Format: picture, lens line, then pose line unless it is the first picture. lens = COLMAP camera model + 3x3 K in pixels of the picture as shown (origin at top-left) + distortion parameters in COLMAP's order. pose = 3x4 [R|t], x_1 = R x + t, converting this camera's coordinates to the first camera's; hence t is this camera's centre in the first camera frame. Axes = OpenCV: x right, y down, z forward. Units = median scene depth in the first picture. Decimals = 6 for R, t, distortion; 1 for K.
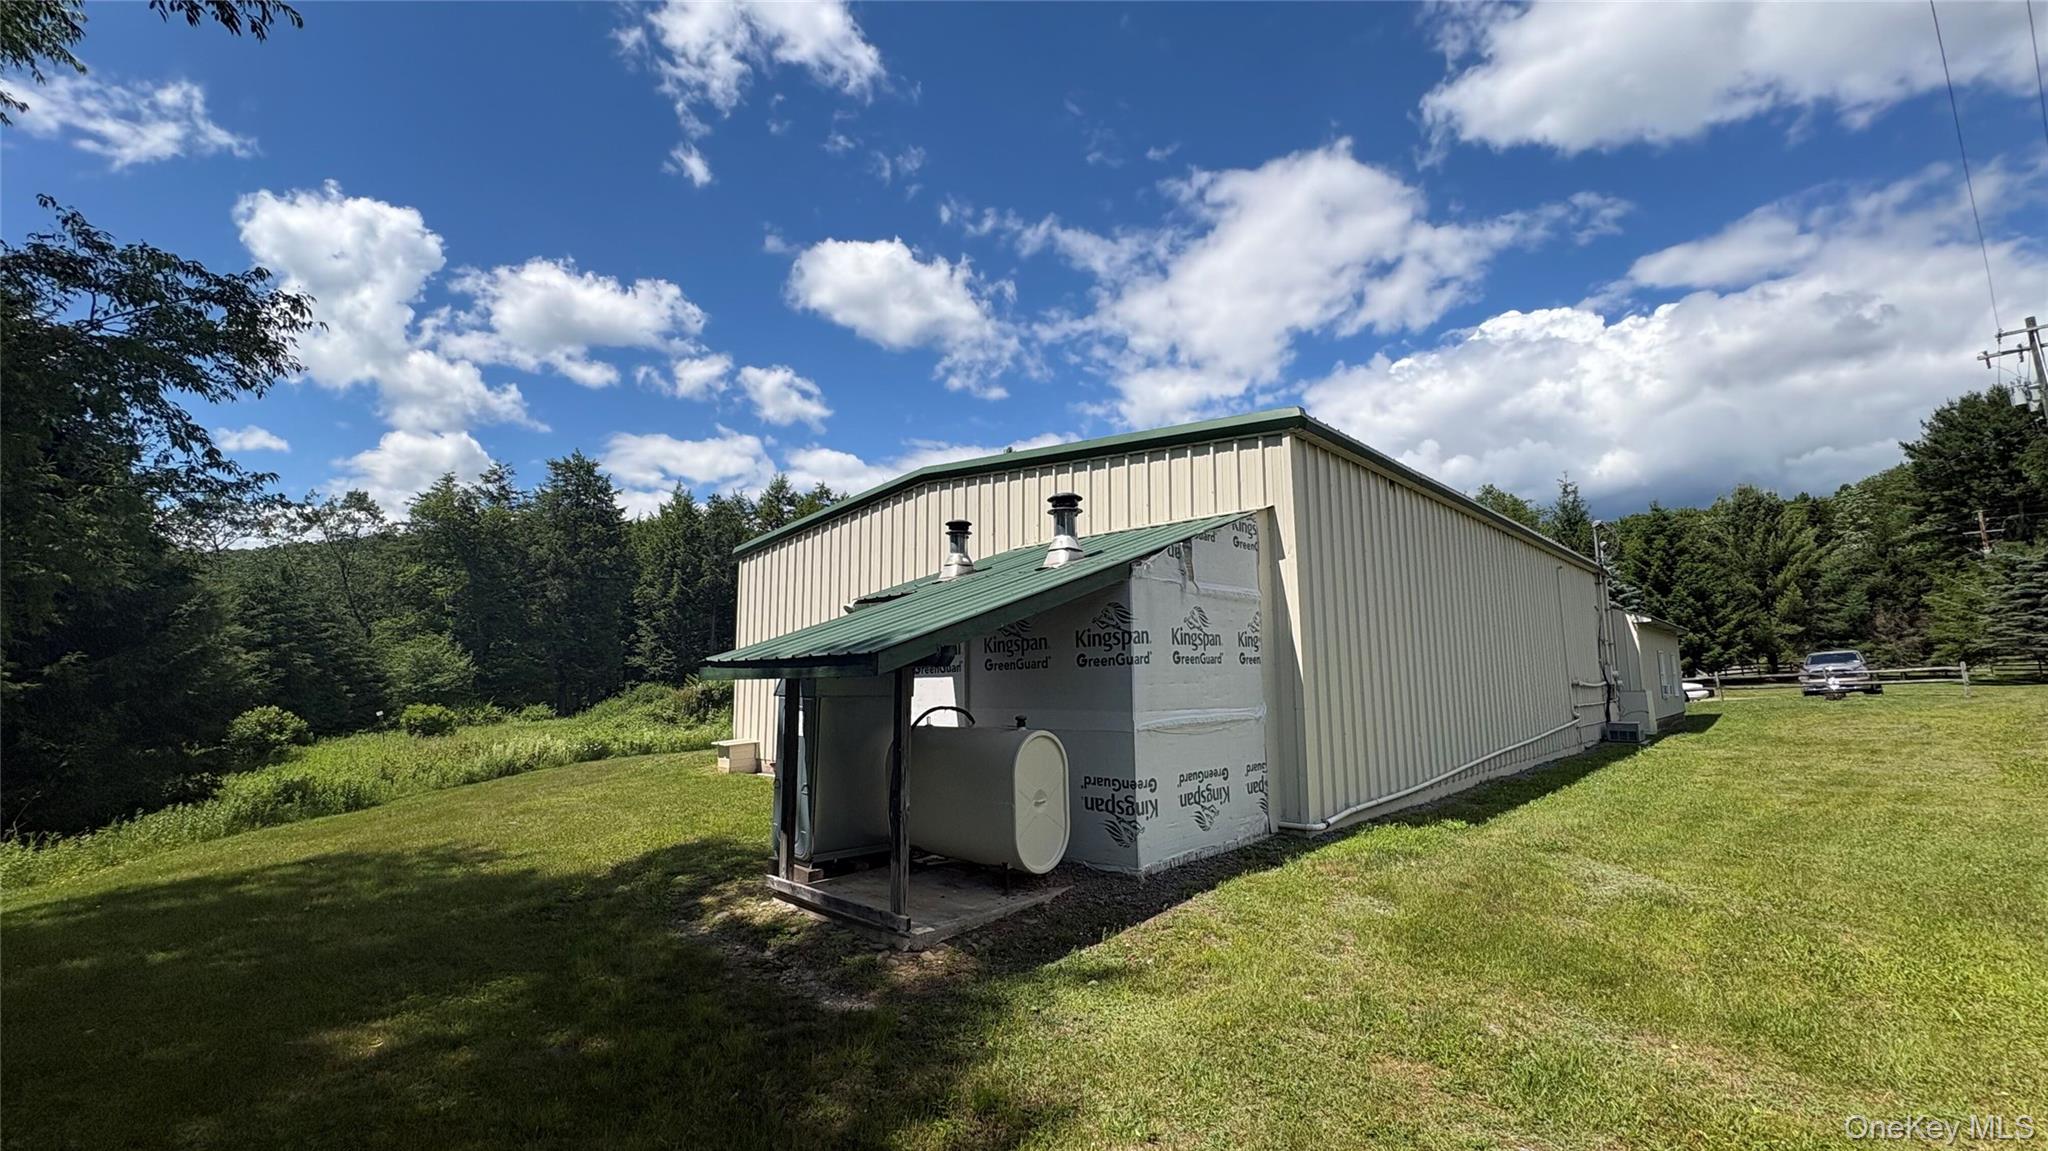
lens RADIAL K [[815.5, 0, 1024.0], [0, 815.5, 575.5], [0, 0, 1]] dist [0.001911, 0.000750]
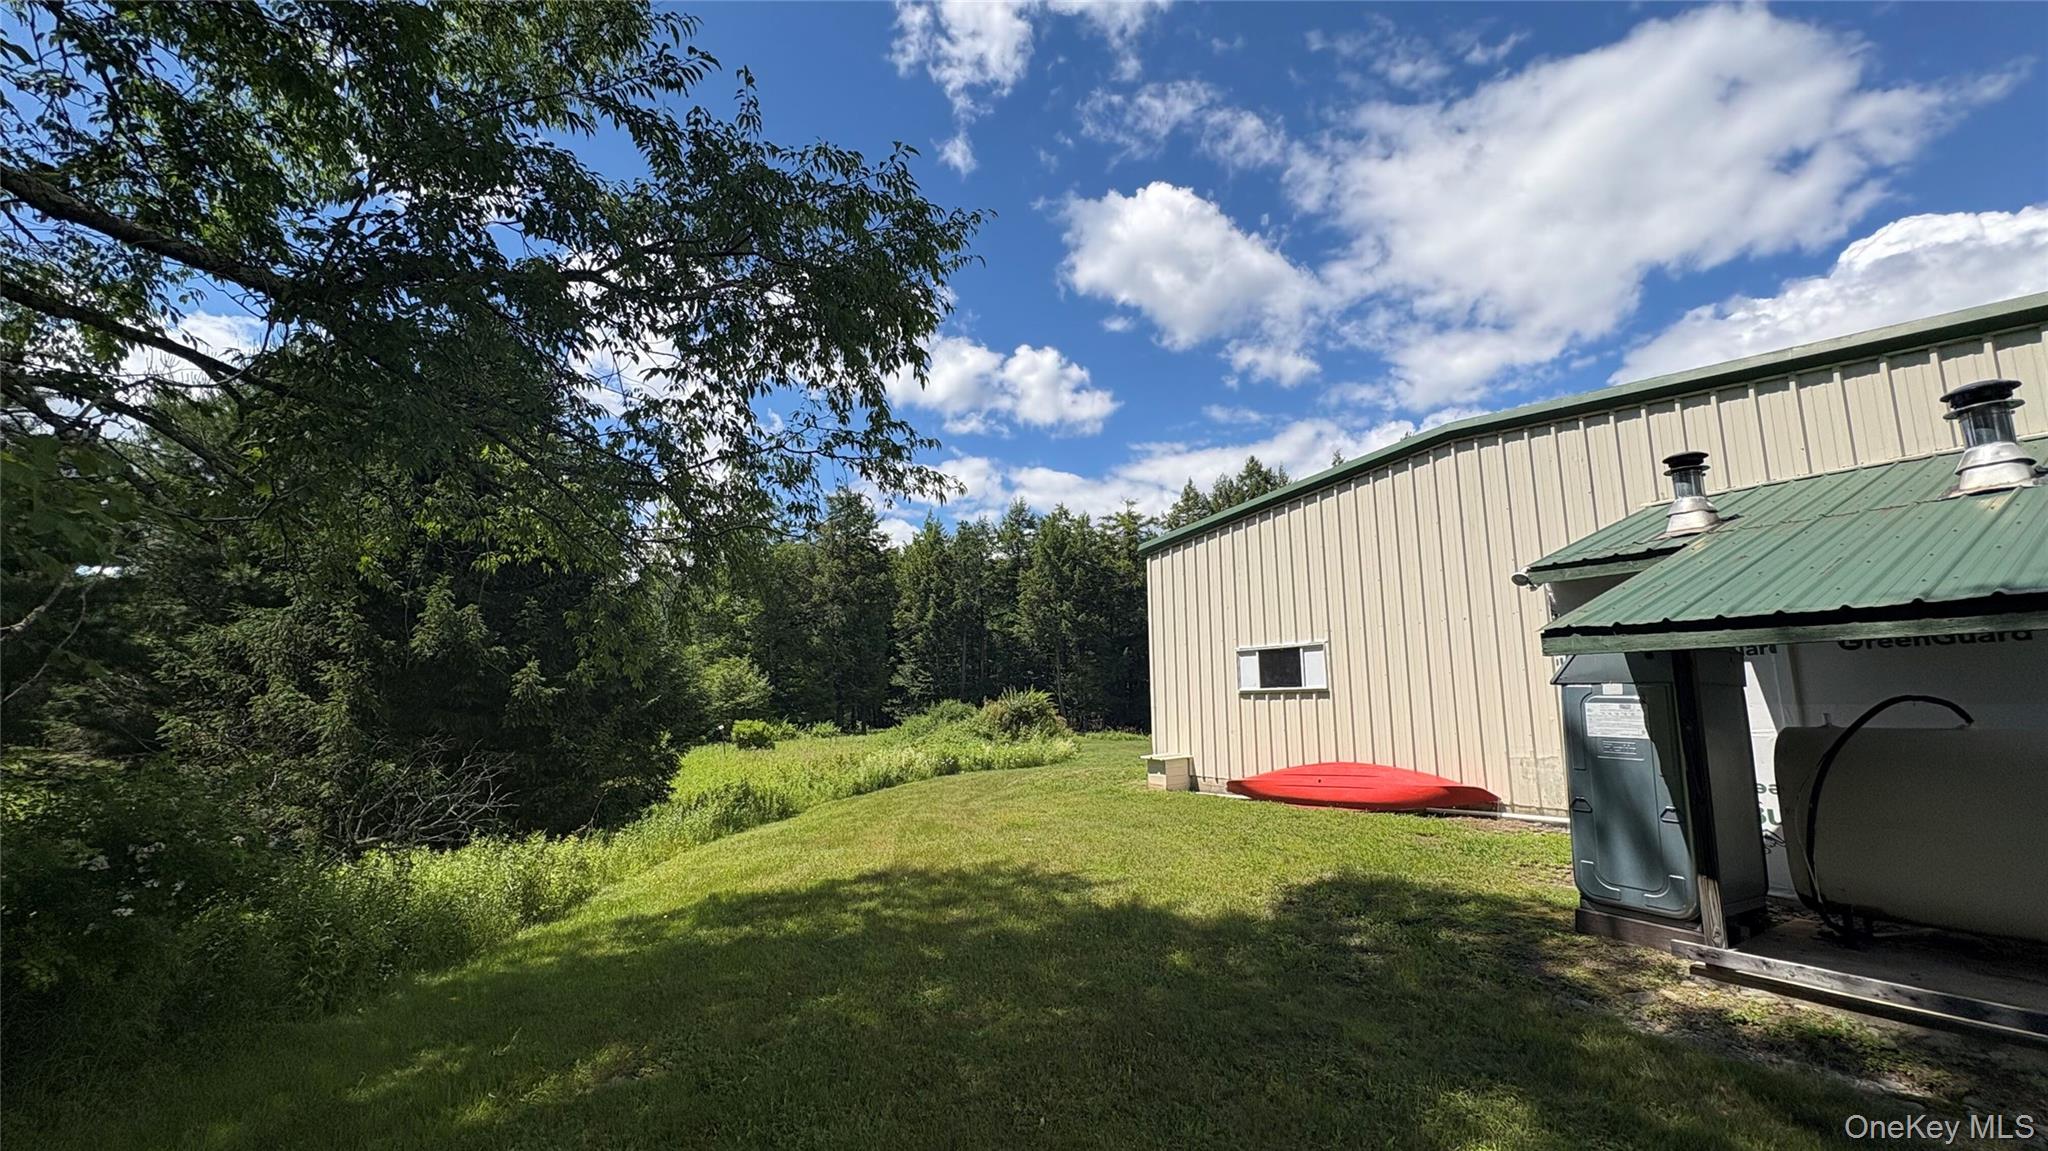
lens RADIAL K [[817.8, 0, 1030.9], [0, 817.8, 582.6], [0, 0, 1]] dist [0.006330, -0.000059]
pose [[0.970844, -0.032413, -0.237512, -0.220331], [0.027719, 0.999349, -0.023075, 0.023370], [0.238105, 0.015818, 0.971110, 0.068153]]
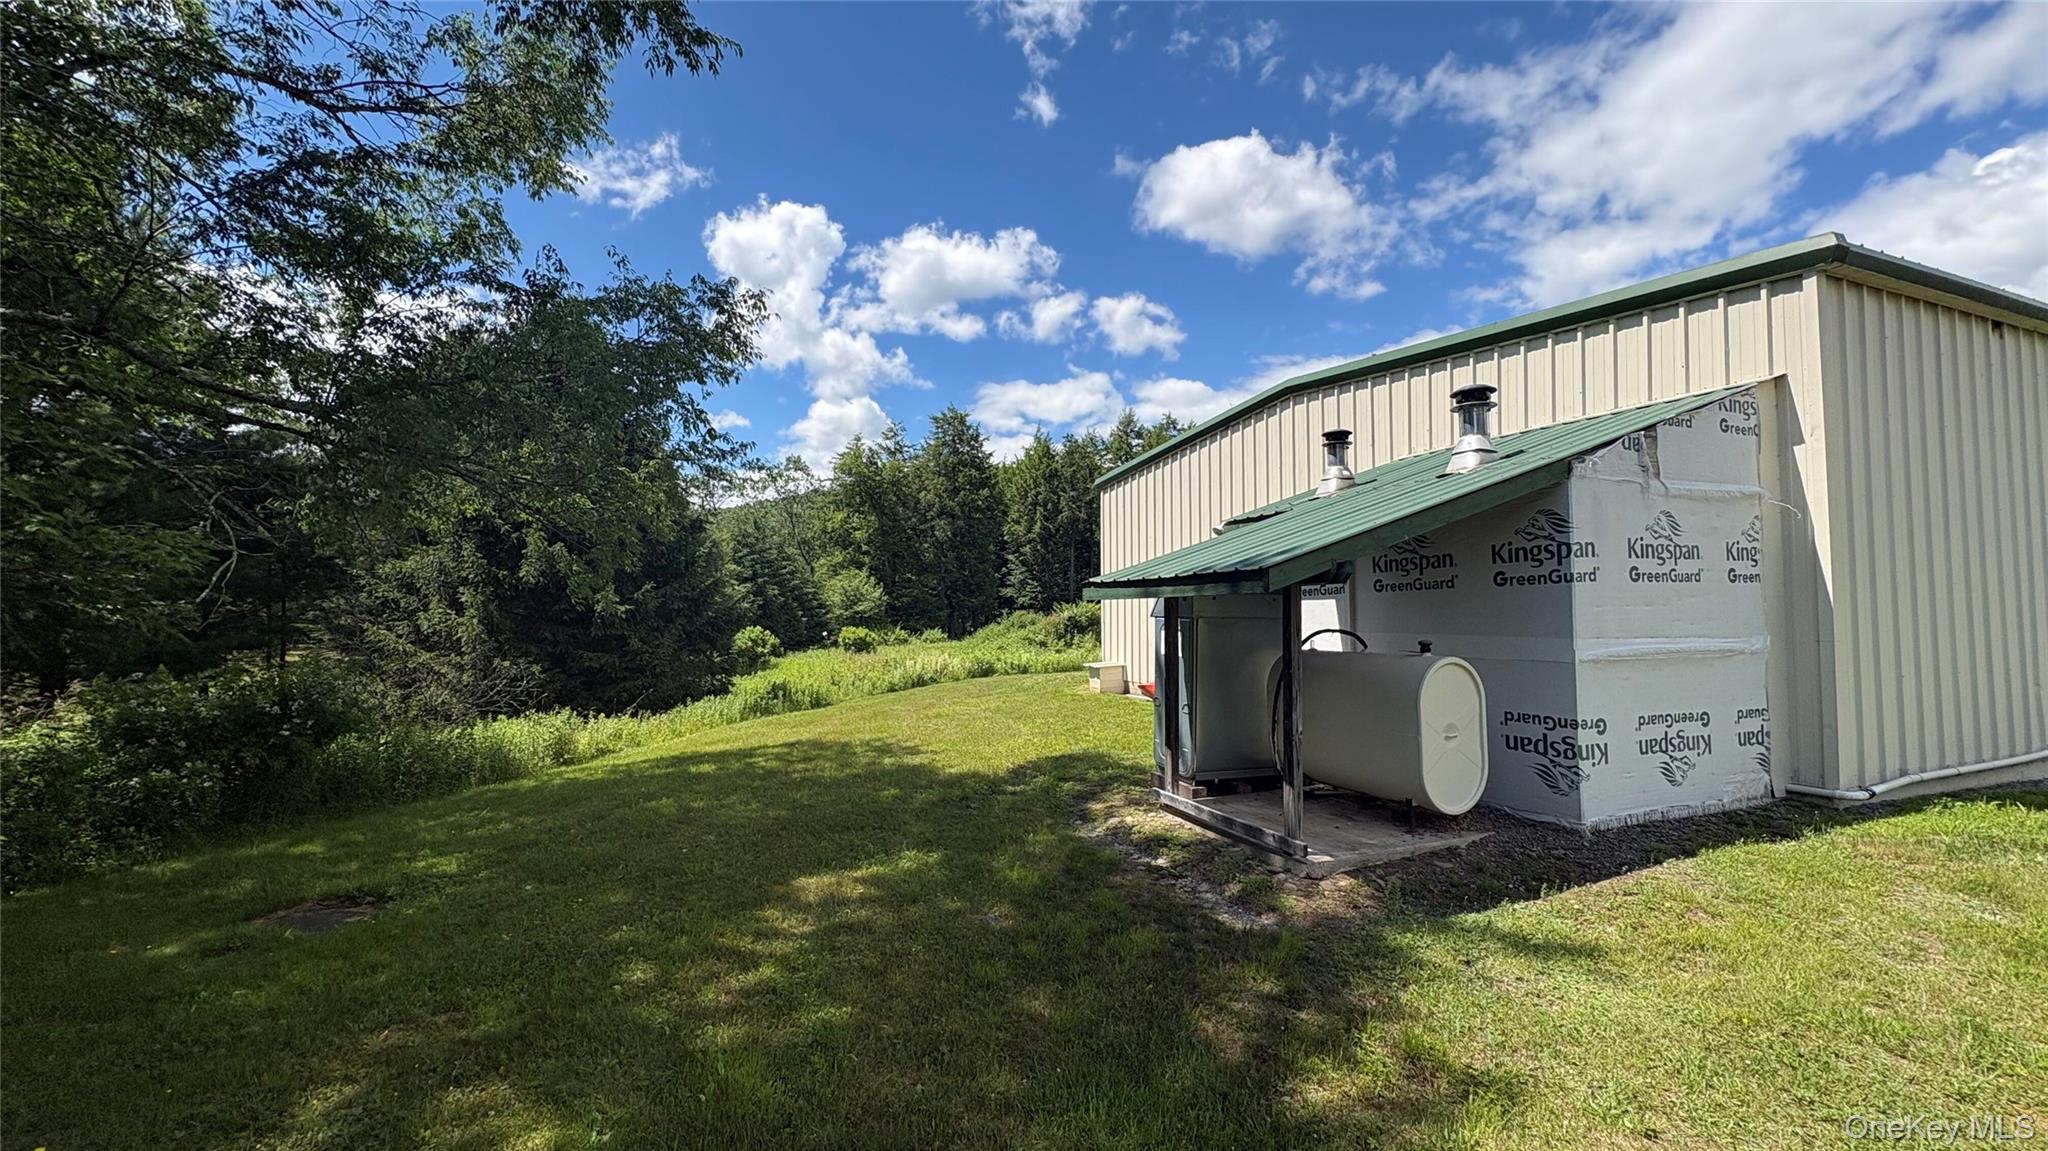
lens RADIAL K [[817.8, 0, 1030.9], [0, 817.8, 582.6], [0, 0, 1]] dist [0.006330, -0.000059]
pose [[0.916247, -0.007507, -0.400544, -0.013213], [0.044646, 0.995510, 0.083470, 0.005089], [0.398118, -0.094362, 0.912468, 0.005989]]
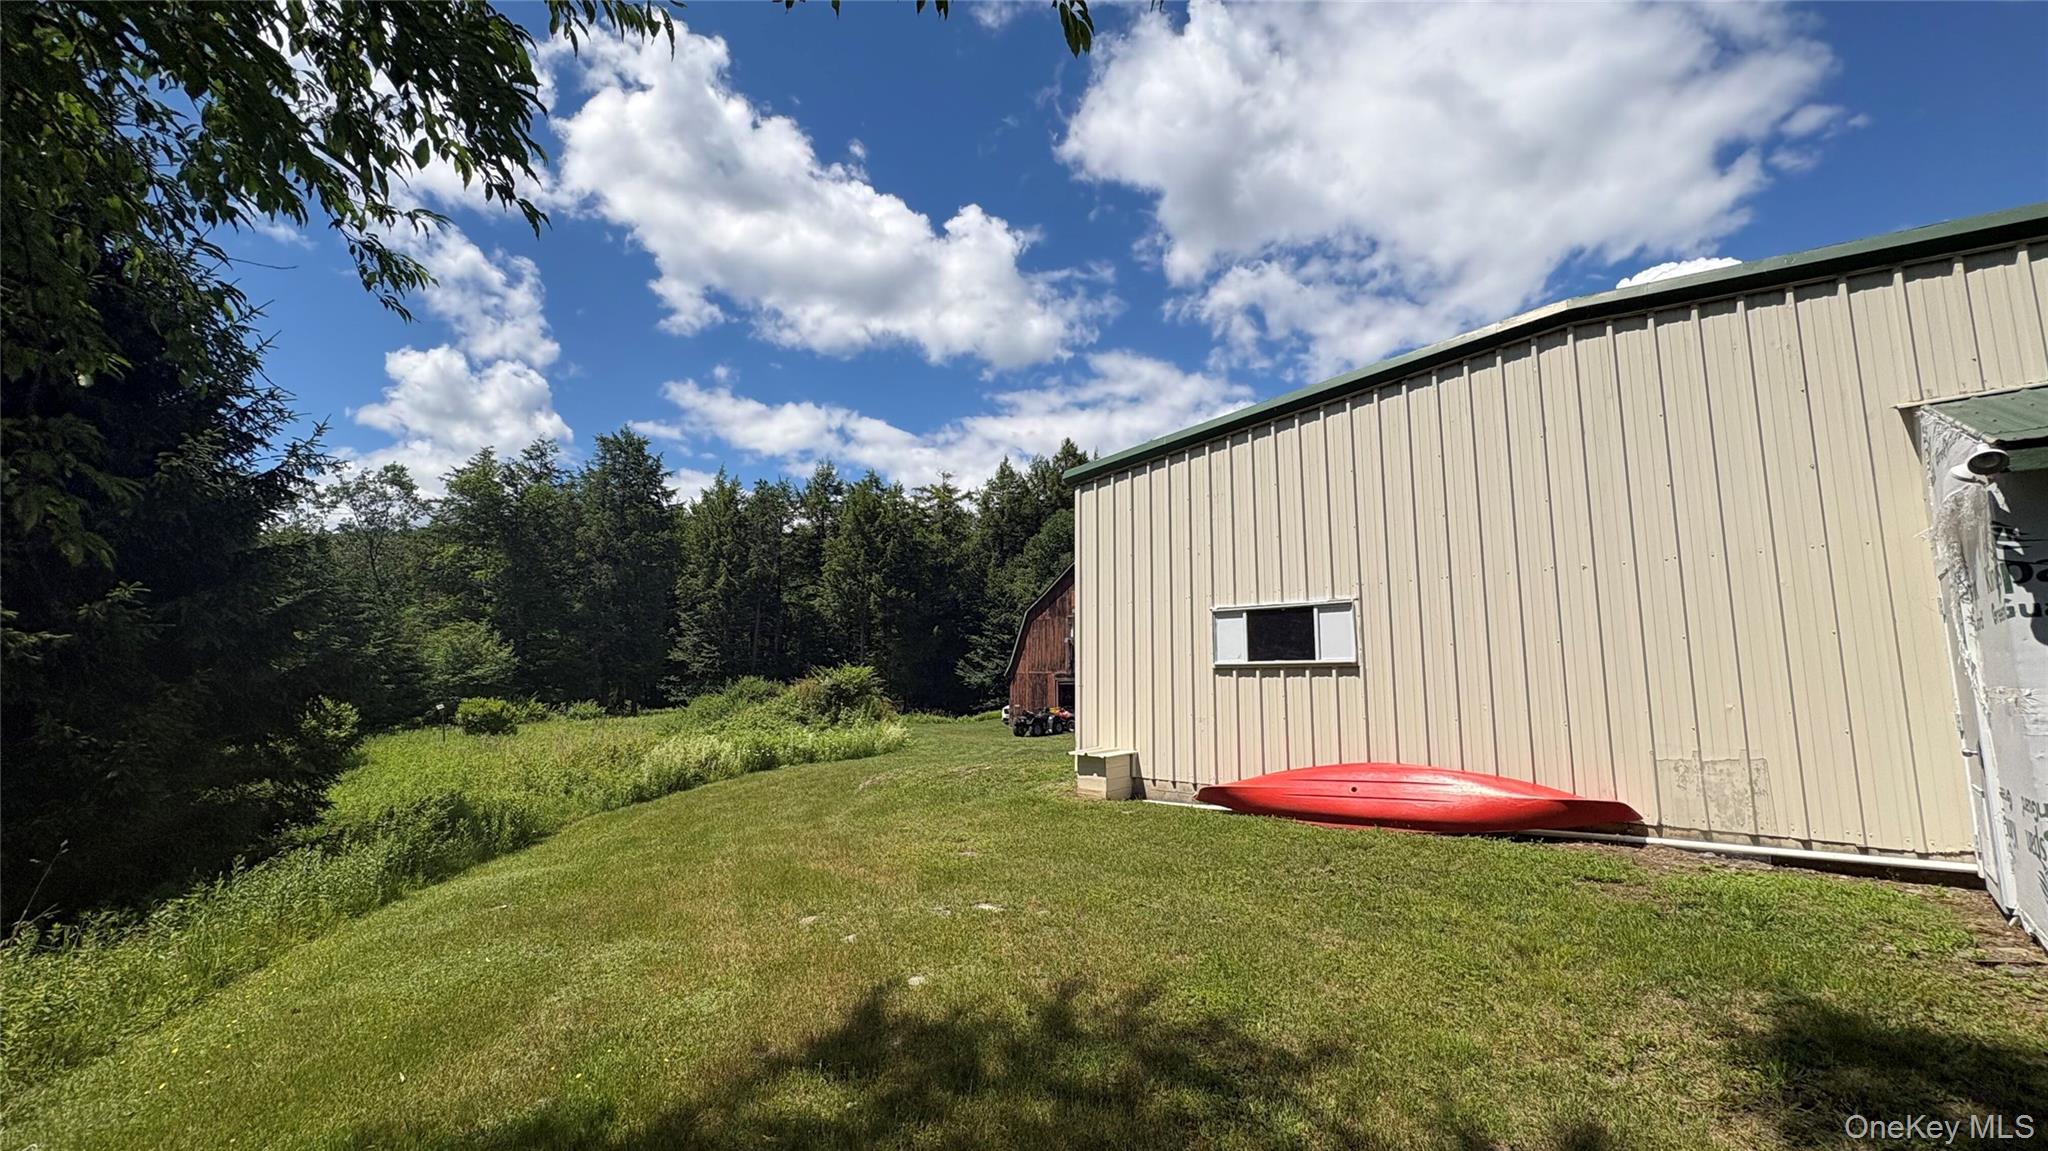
lens RADIAL K [[819.4, 0, 1026.7], [0, 819.4, 571.7], [0, 0, 1]] dist [0.001357, -0.000074]
pose [[0.999850, 0.016861, 0.003933, -0.333577], [-0.016810, 0.999779, -0.012646, 0.052860], [-0.004146, 0.012577, 0.999912, 0.261964]]
